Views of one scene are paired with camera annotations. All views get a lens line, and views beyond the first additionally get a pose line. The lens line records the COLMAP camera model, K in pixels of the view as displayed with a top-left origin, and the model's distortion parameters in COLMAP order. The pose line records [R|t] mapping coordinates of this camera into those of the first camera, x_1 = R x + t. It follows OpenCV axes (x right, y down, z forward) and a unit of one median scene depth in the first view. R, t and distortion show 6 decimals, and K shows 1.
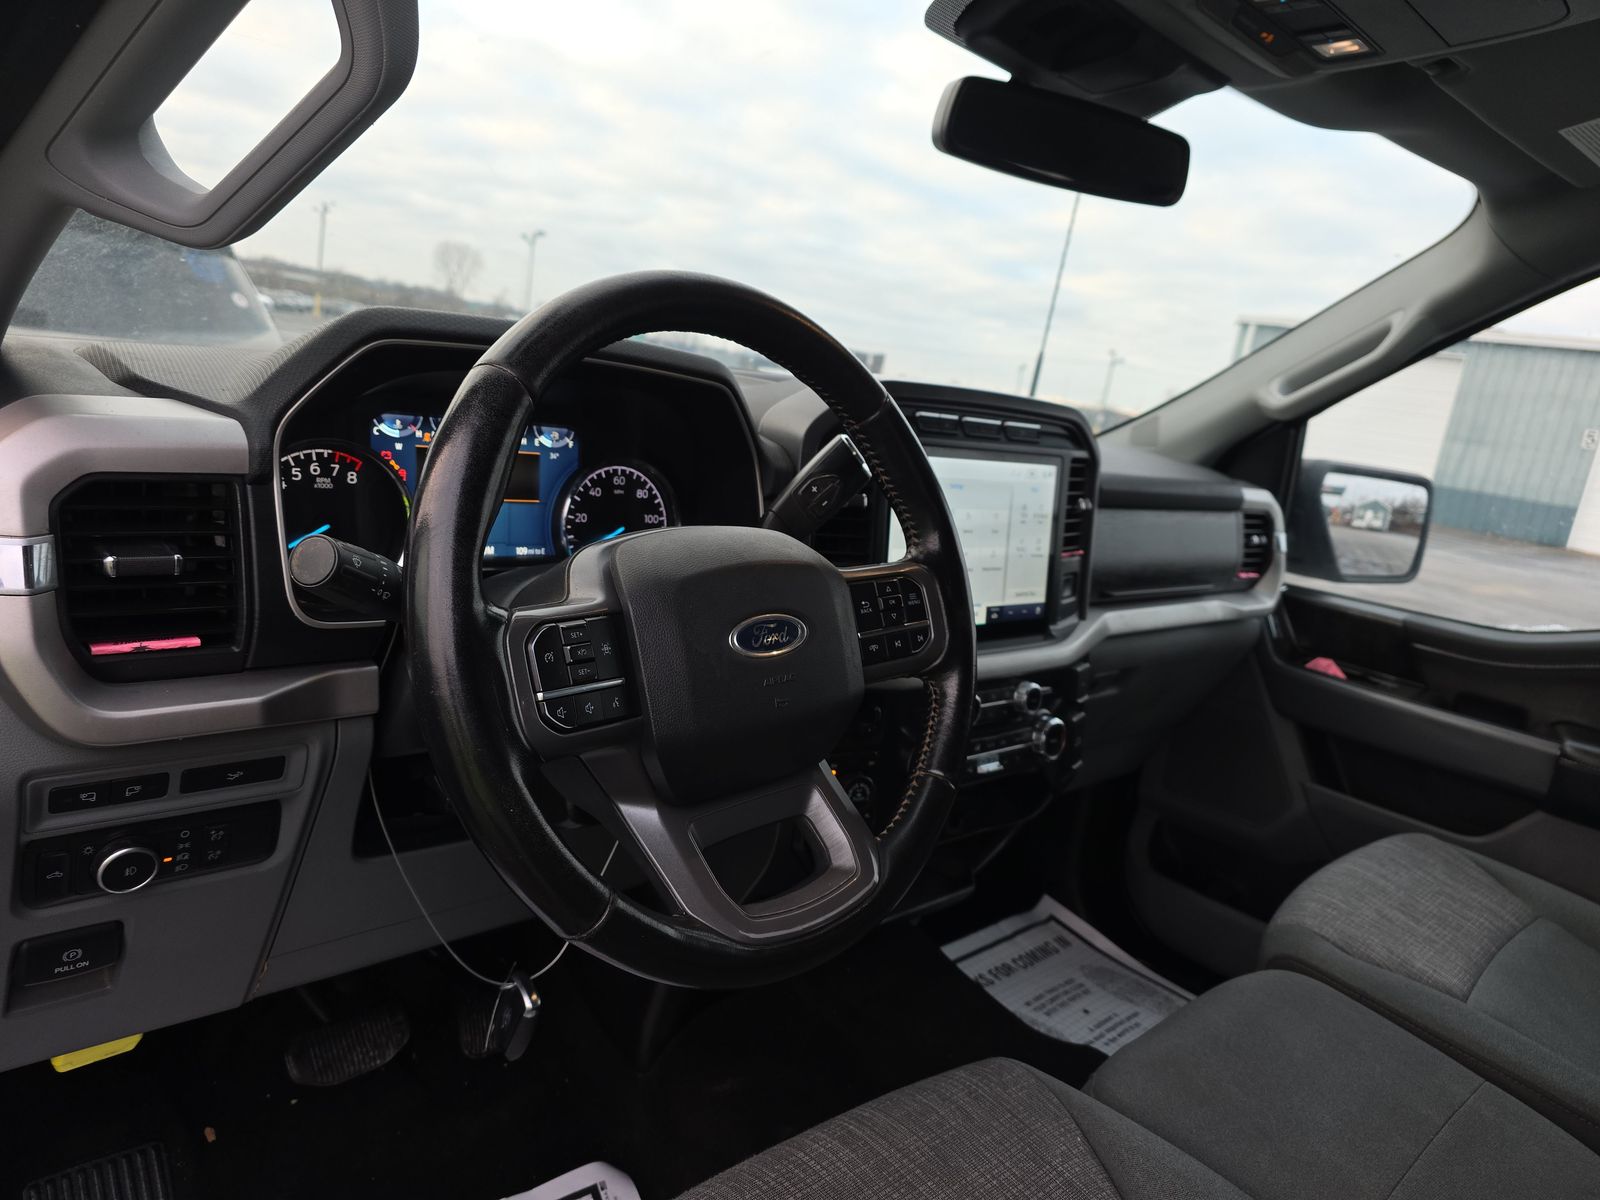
lens RADIAL K [[1079.0, 0, 800.0], [0, 1079.0, 600.0], [0, 0, 1]] dist [0.051012, -0.044377]
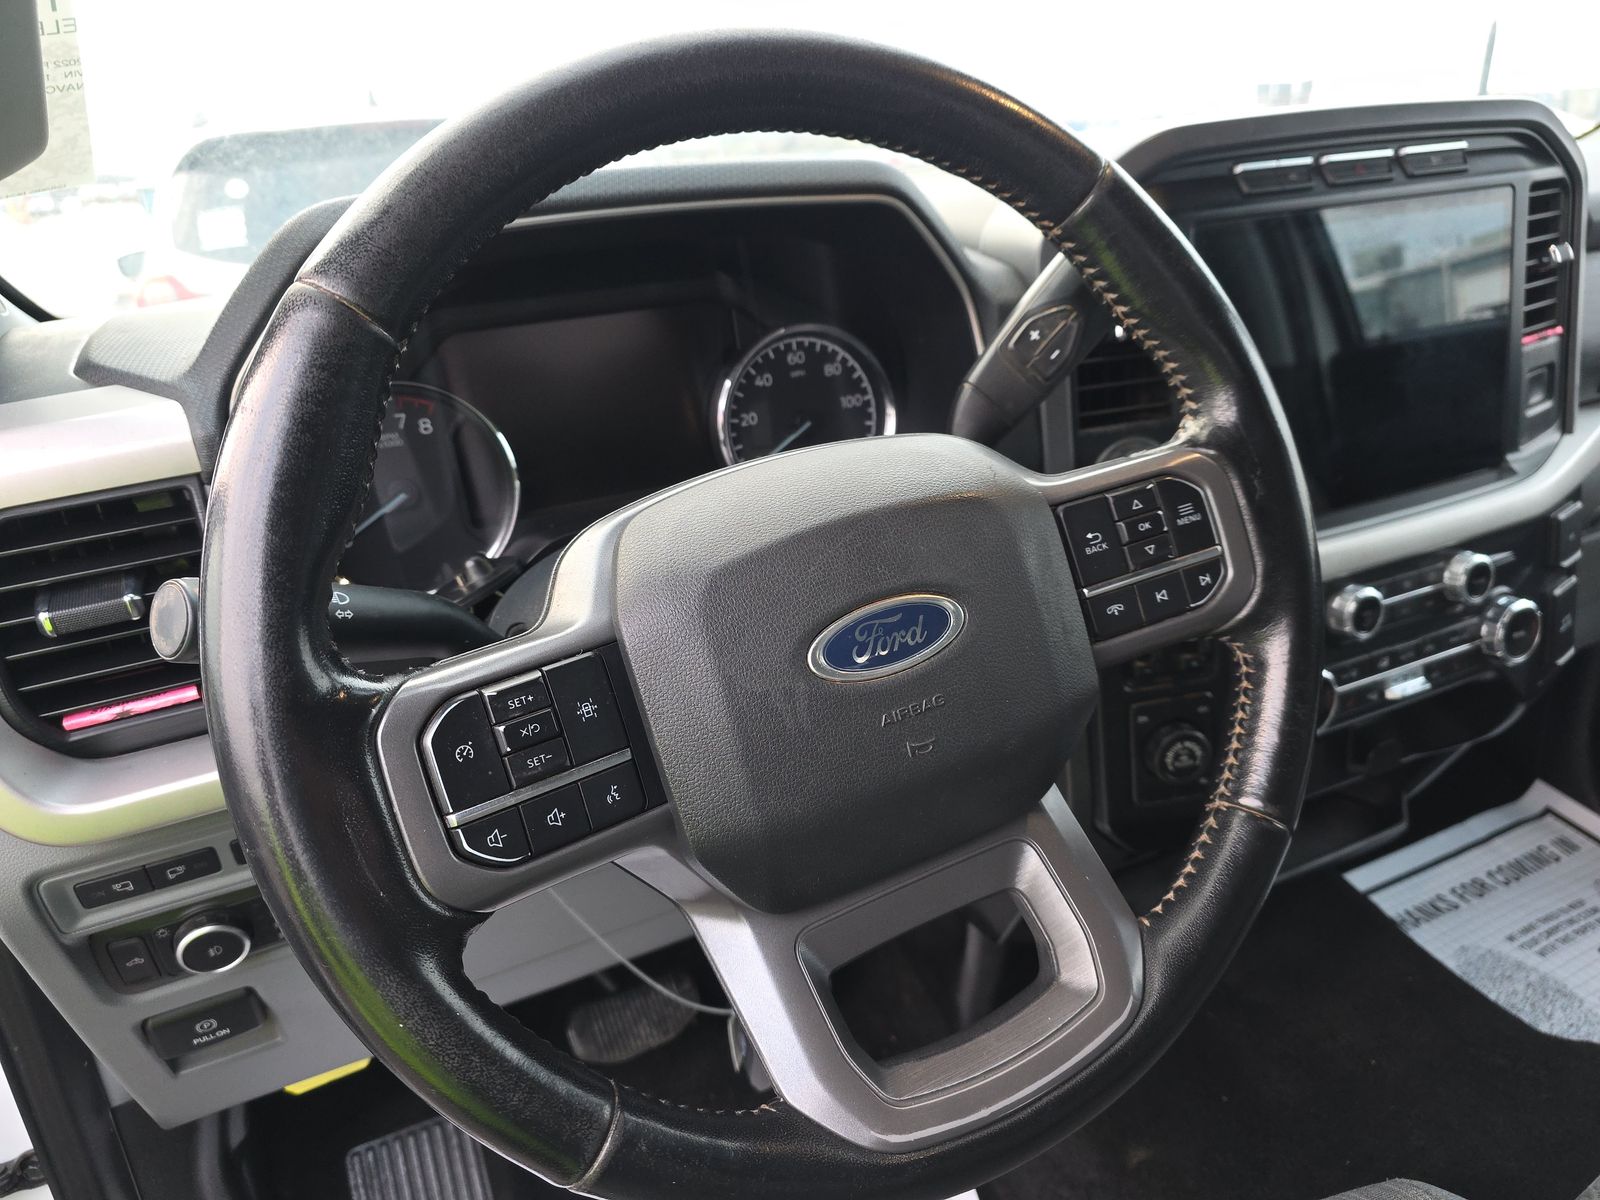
lens RADIAL K [[1097.6, 0, 796.2], [0, 1097.6, 593.1], [0, 0, 1]] dist [0.015807, -0.023929]
pose [[0.923323, -0.080105, -0.375576, 0.087920], [0.137660, 0.982047, 0.128969, -0.043515], [0.358502, -0.170782, 0.917774, 0.252730]]
